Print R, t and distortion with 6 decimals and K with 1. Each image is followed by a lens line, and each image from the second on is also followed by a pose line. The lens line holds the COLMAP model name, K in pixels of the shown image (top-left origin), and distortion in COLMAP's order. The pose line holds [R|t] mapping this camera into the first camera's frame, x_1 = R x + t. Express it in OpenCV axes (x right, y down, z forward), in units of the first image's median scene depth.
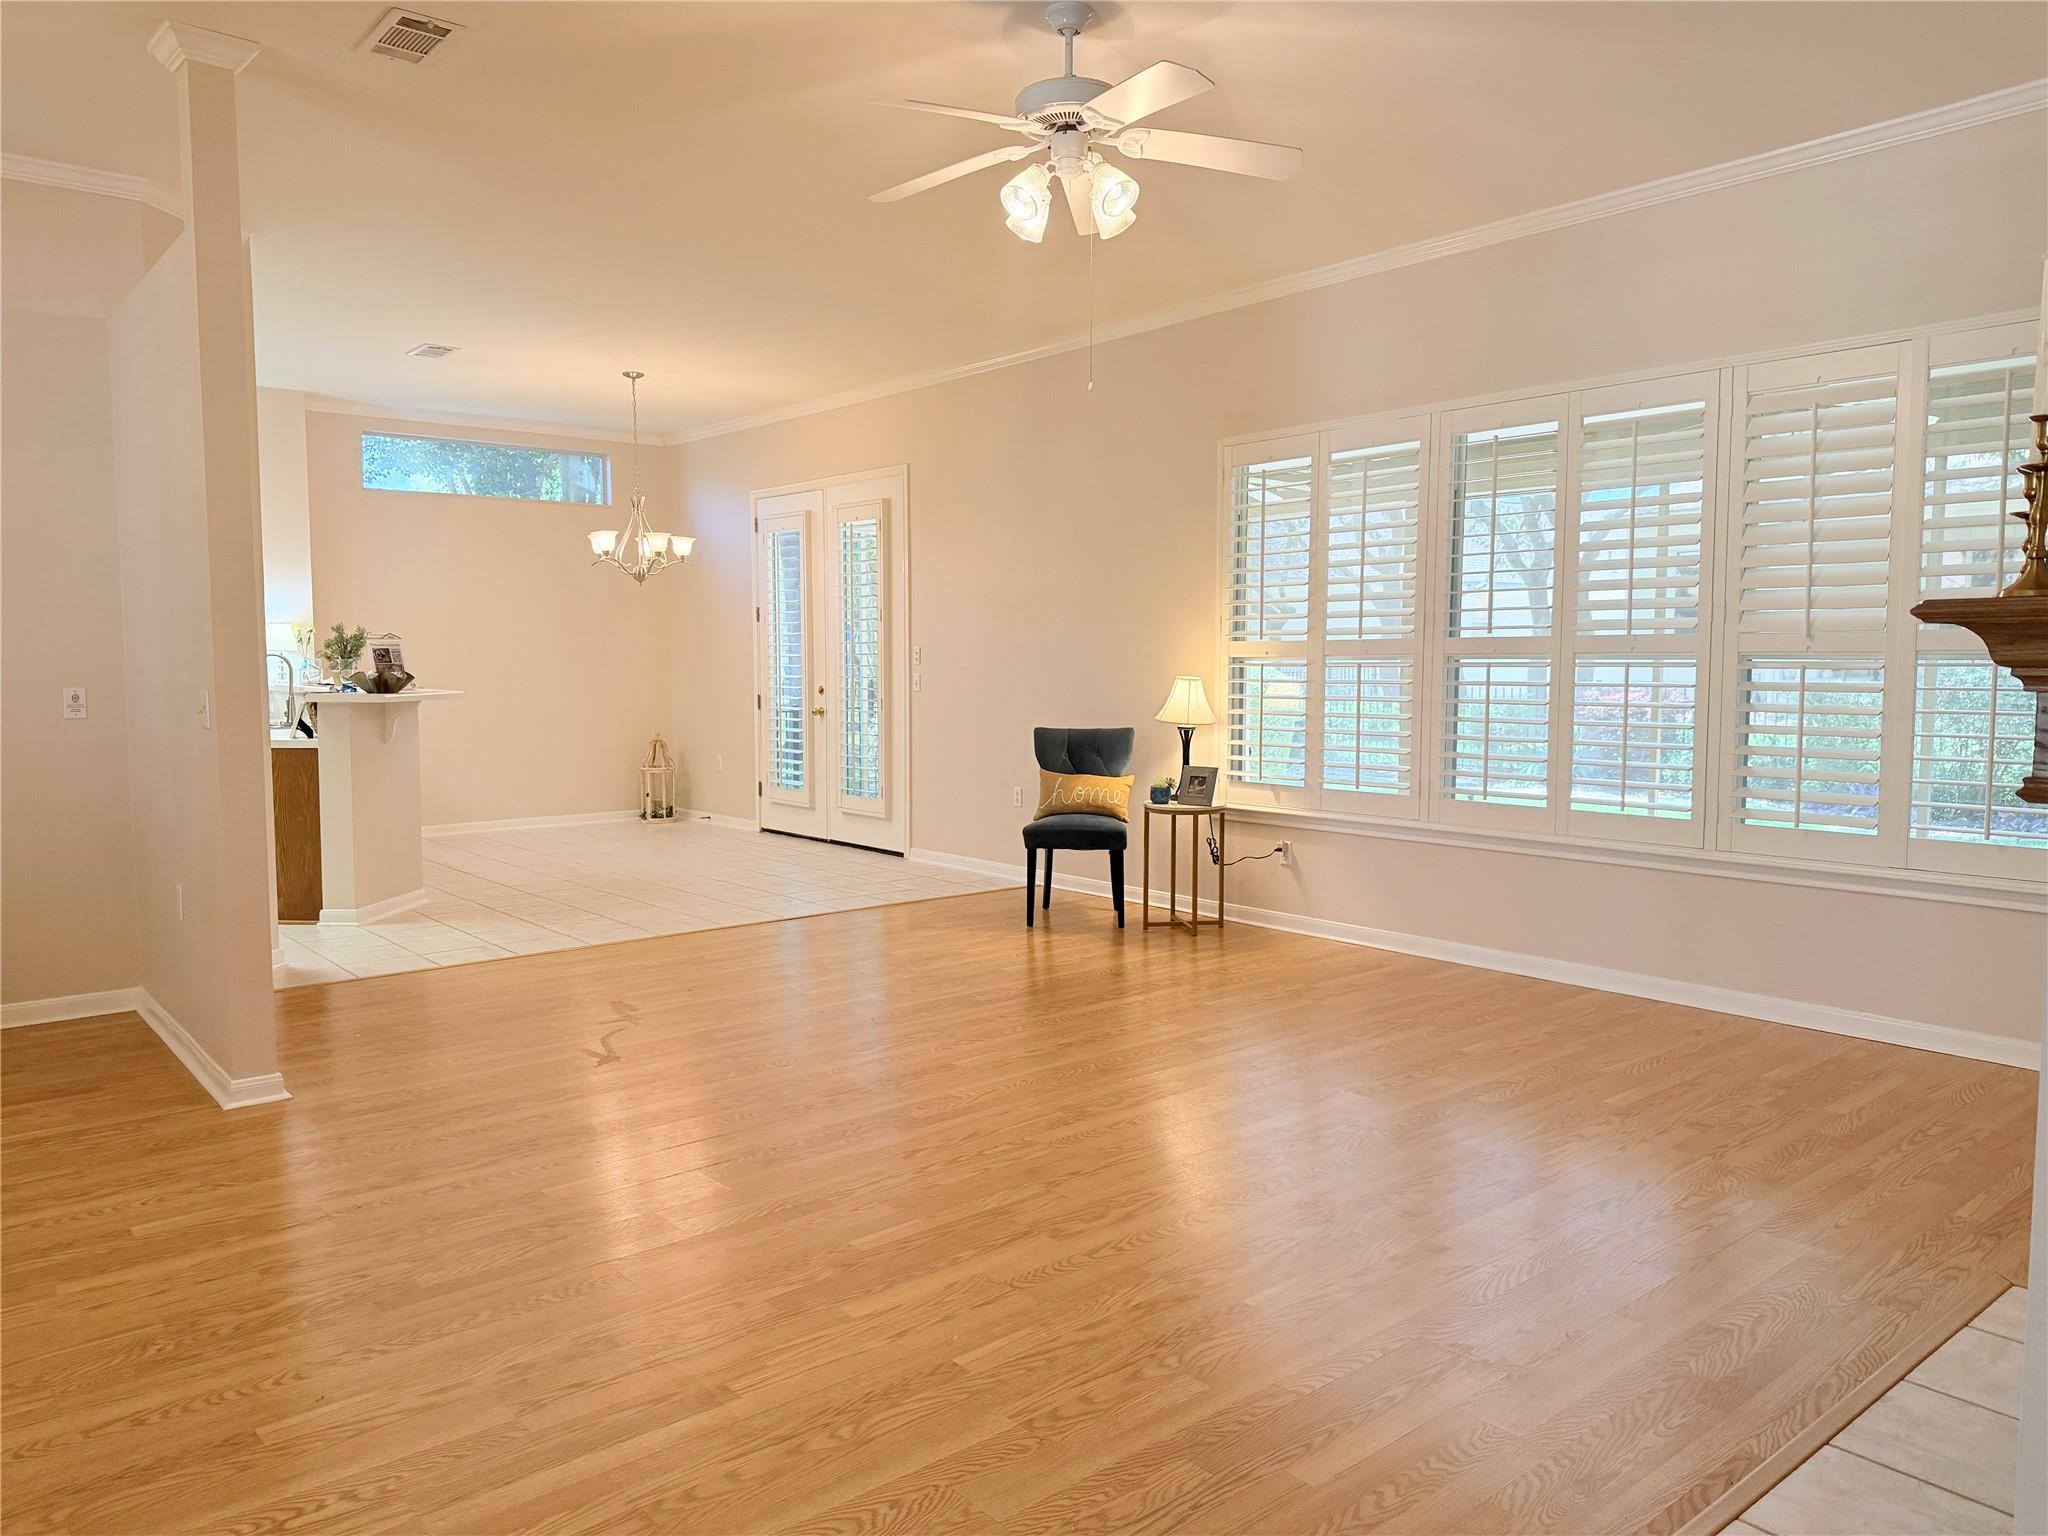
lens RADIAL K [[1438.3, 0, 1017.4], [0, 1438.3, 763.3], [0, 0, 1]] dist [0.036903, -0.052225]
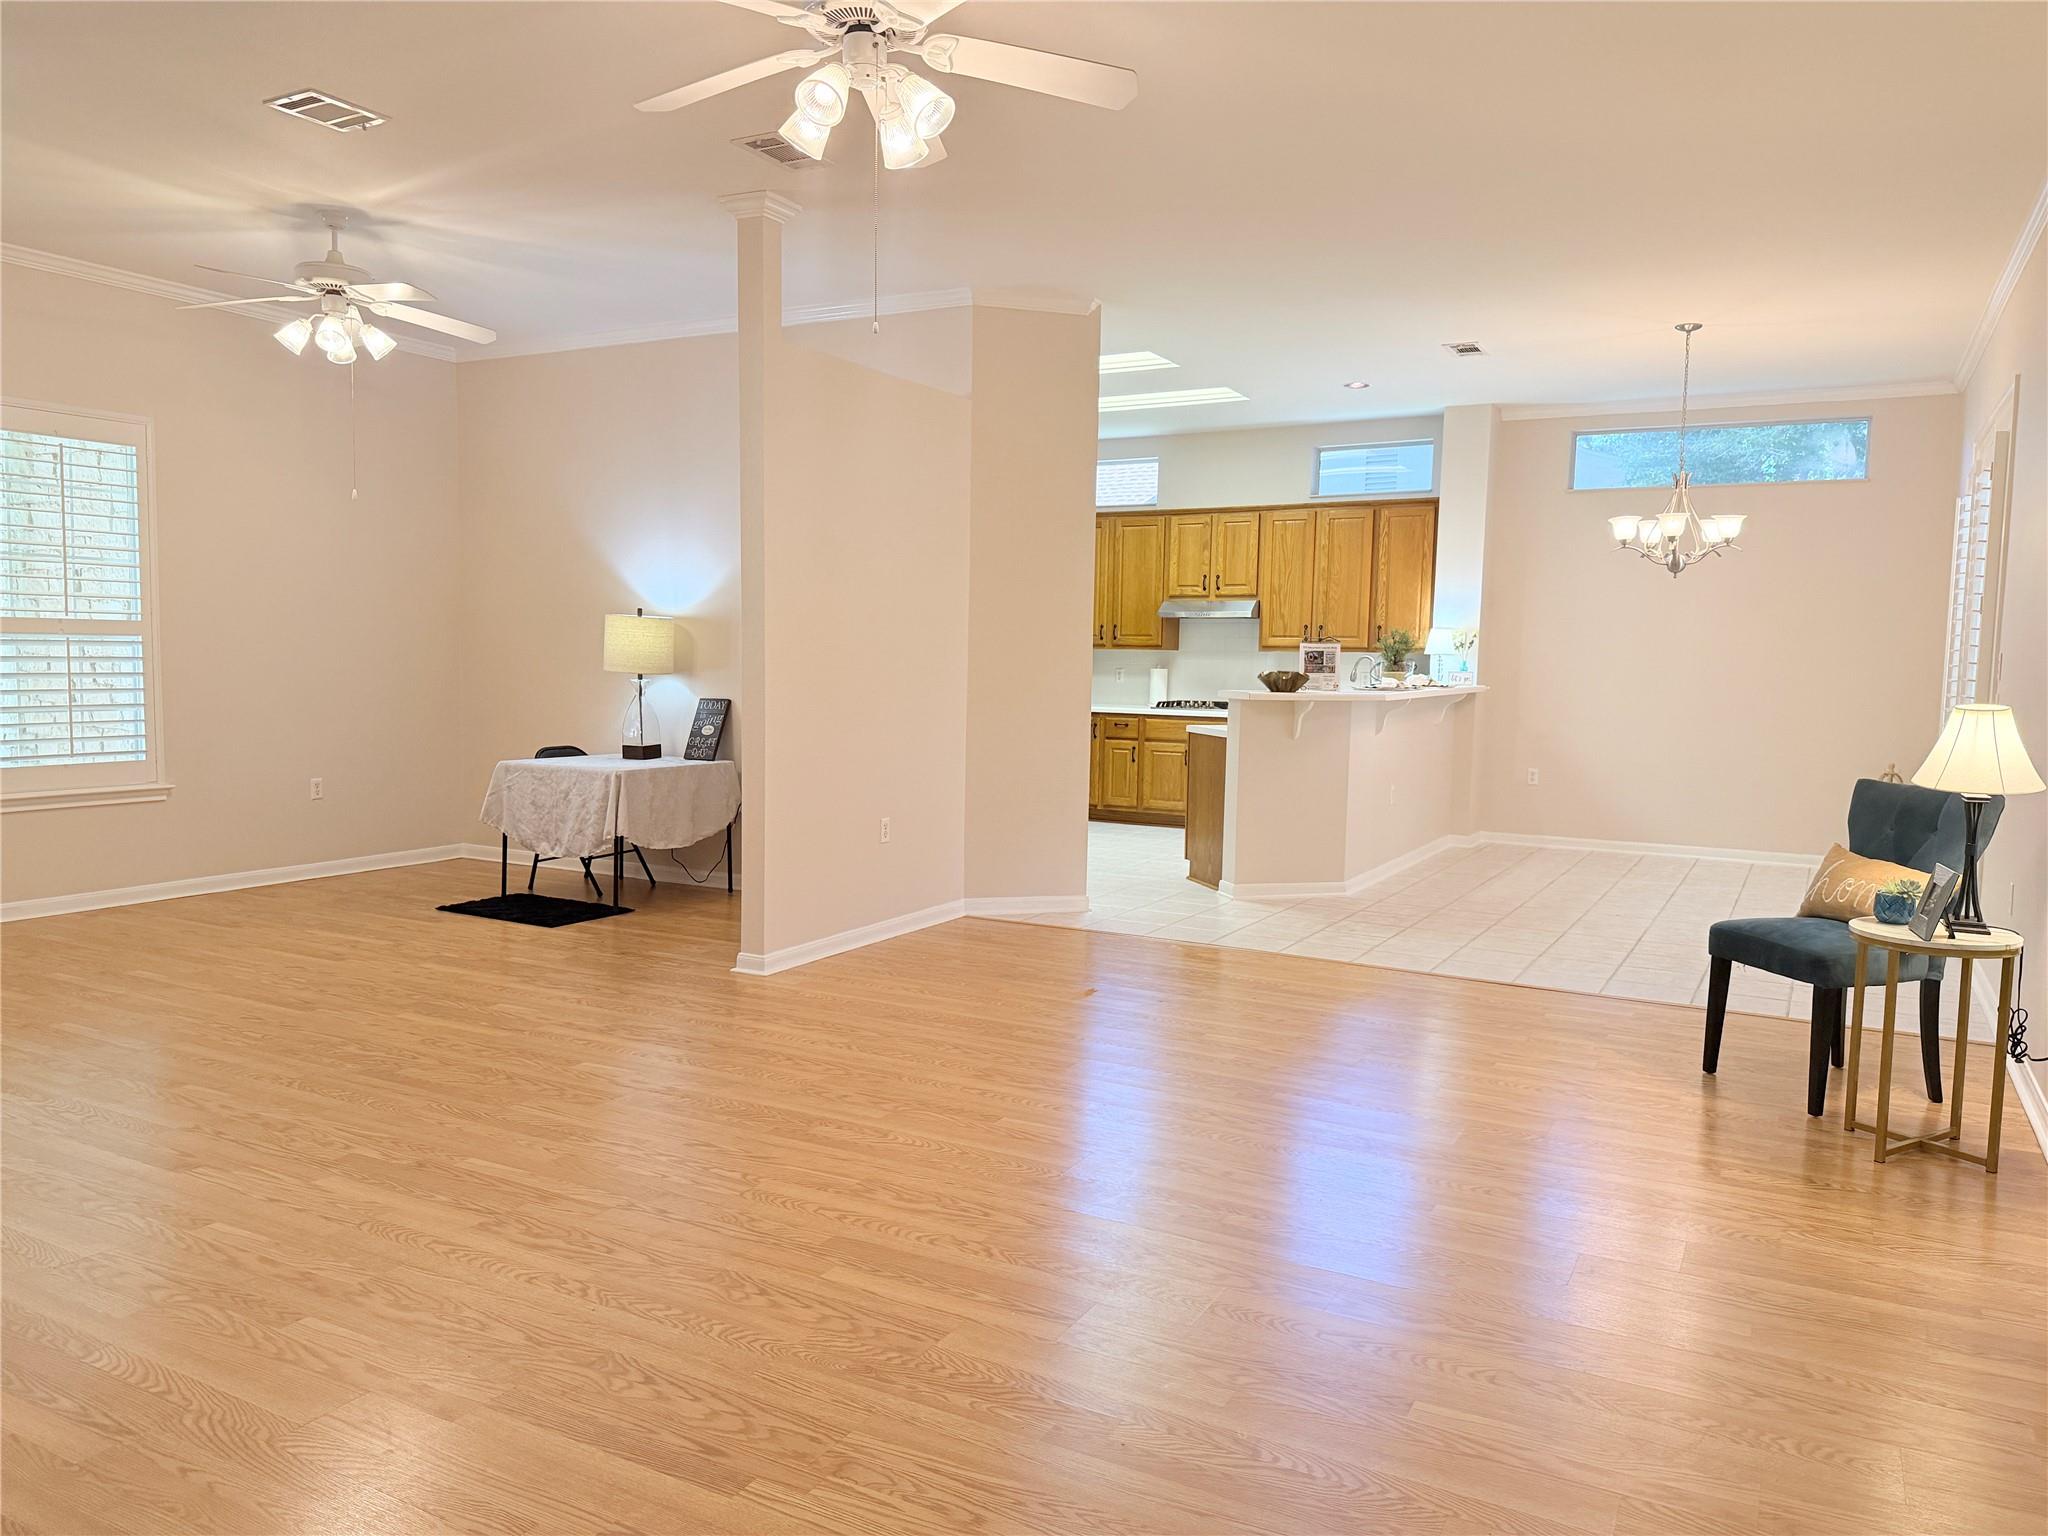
lens RADIAL K [[1451.8, 0, 1025.6], [0, 1451.8, 737.6], [0, 0, 1]] dist [0.041323, -0.052625]
pose [[0.359440, 0.063848, -0.930981, 1.026495], [-0.090227, 0.995360, 0.033427, -0.068598], [0.928796, 0.071985, 0.363533, 0.914838]]
